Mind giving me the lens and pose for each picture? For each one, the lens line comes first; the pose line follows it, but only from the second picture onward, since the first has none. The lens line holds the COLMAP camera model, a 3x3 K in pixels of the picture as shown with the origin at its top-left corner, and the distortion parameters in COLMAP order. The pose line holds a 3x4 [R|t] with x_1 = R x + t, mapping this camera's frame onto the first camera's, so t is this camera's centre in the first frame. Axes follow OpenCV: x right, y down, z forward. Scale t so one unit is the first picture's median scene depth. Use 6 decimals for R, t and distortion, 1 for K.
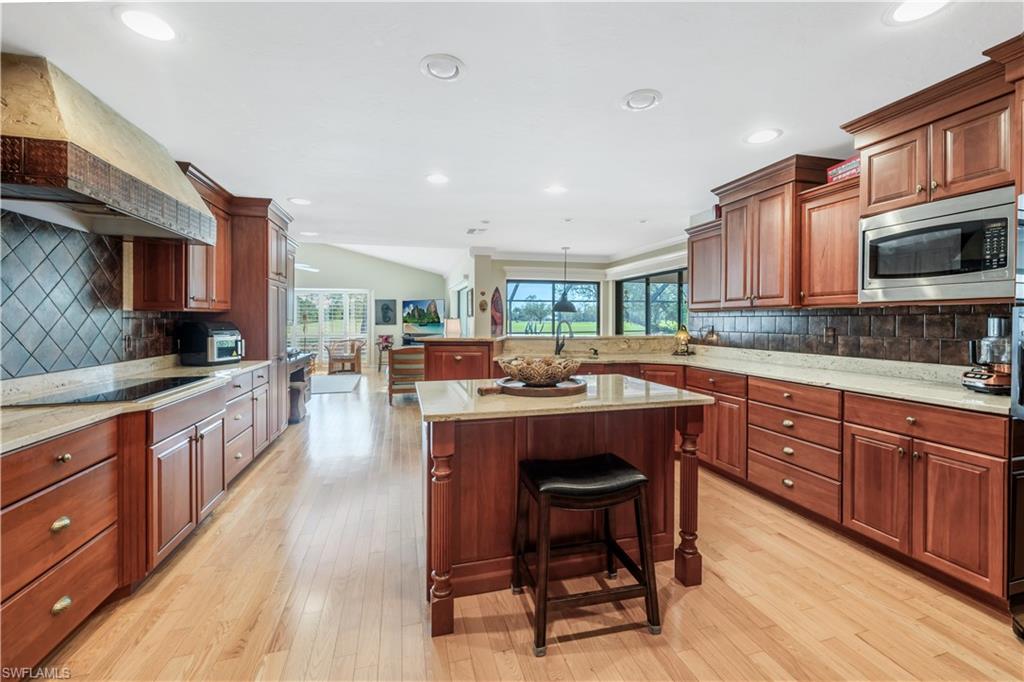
lens RADIAL K [[415.9, 0, 510.8], [0, 415.9, 332.8], [0, 0, 1]] dist [-0.000063, 0.000282]
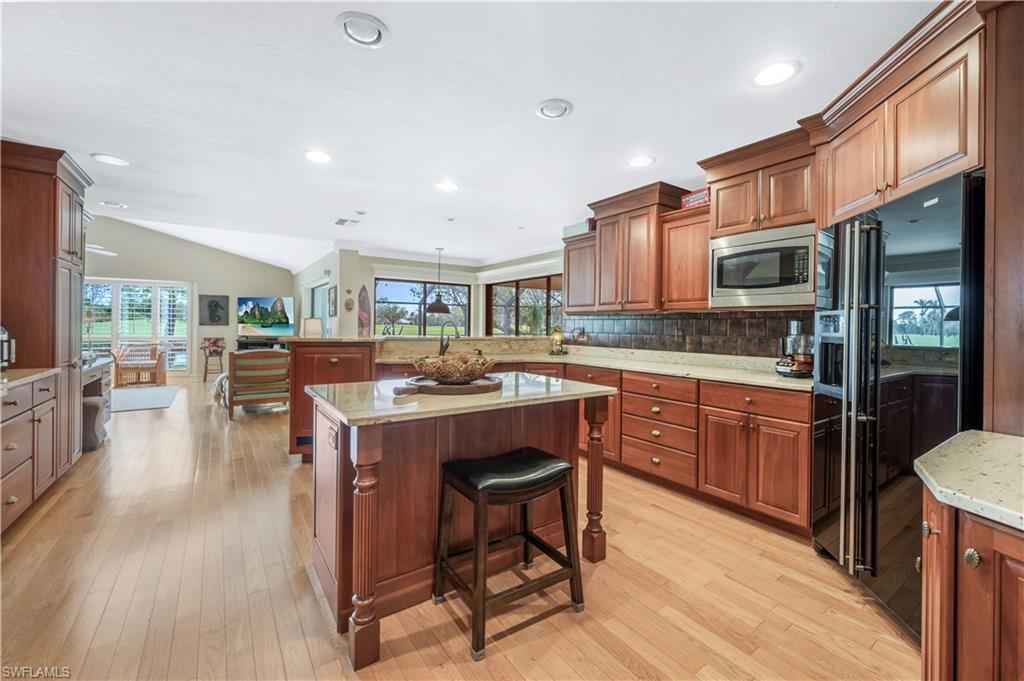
lens RADIAL K [[417.6, 0, 510.9], [0, 417.6, 335.8], [0, 0, 1]] dist [0.000186, -0.000201]
pose [[0.939821, 0.004023, 0.341643, -0.133316], [-0.002920, 0.999989, -0.003741, 0.017079], [-0.341654, 0.002518, 0.939822, 0.038981]]
